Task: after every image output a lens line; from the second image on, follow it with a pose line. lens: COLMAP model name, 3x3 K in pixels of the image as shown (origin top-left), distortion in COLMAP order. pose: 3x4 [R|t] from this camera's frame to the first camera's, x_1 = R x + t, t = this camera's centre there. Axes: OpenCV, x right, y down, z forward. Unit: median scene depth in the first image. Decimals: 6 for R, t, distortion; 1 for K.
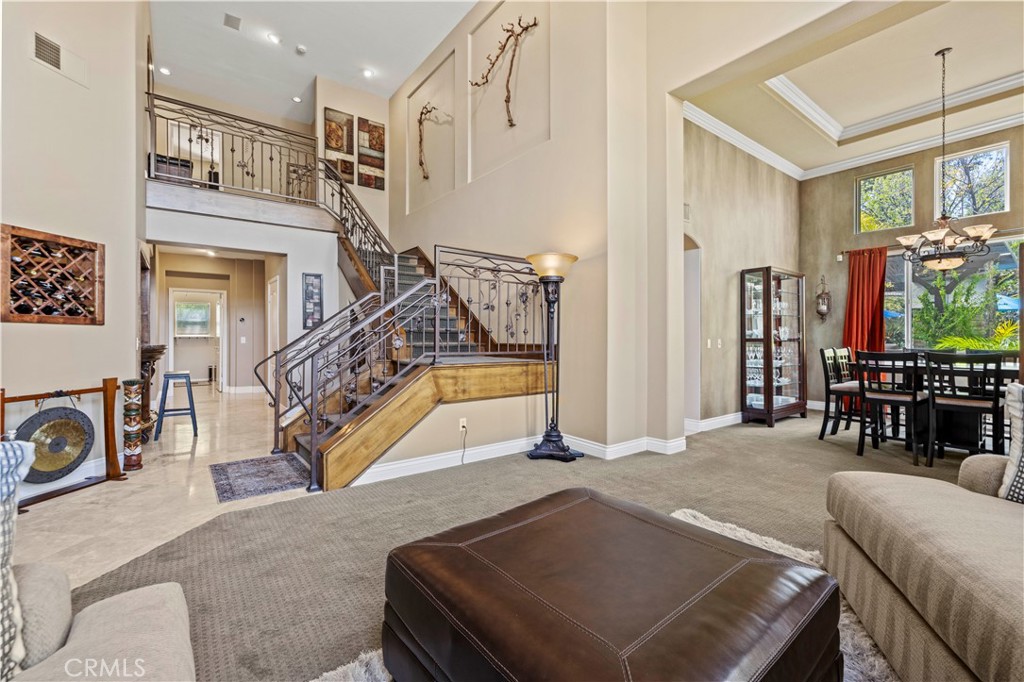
lens RADIAL K [[437.0, 0, 506.8], [0, 437.0, 337.7], [0, 0, 1]] dist [0.001357, -0.000066]
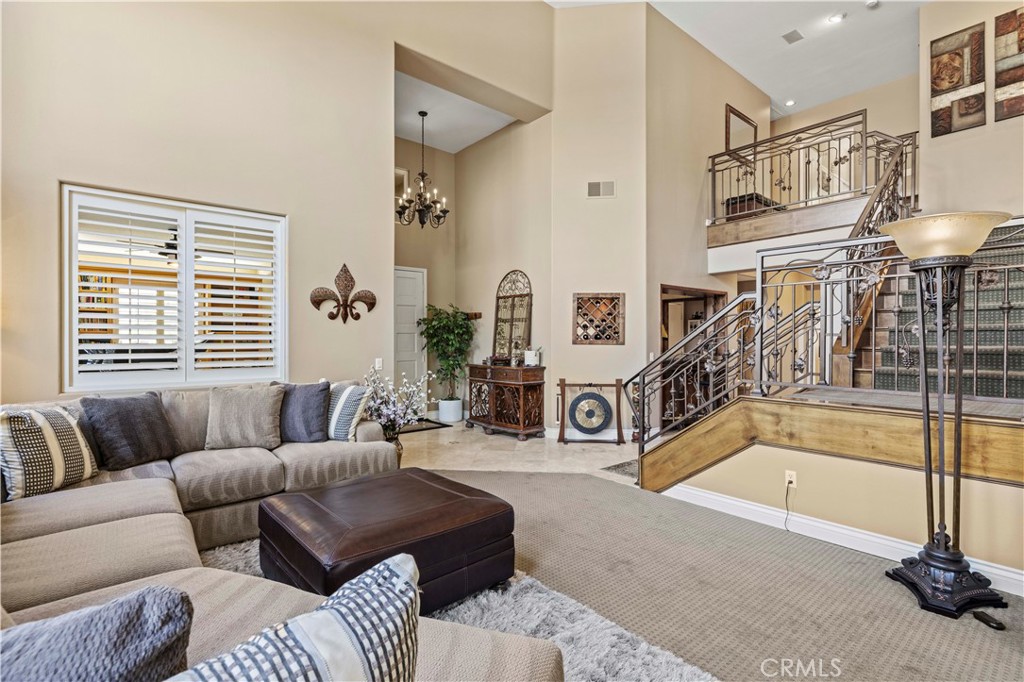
lens RADIAL K [[492.9, 0, 512.0], [0, 492.9, 341.0], [0, 0, 1]] dist [0.000693, -0.000075]
pose [[0.027034, 0.003887, -0.999627, 0.757496], [-0.000586, 0.999992, 0.003872, -0.044601], [0.999634, 0.000481, 0.027036, 0.506185]]
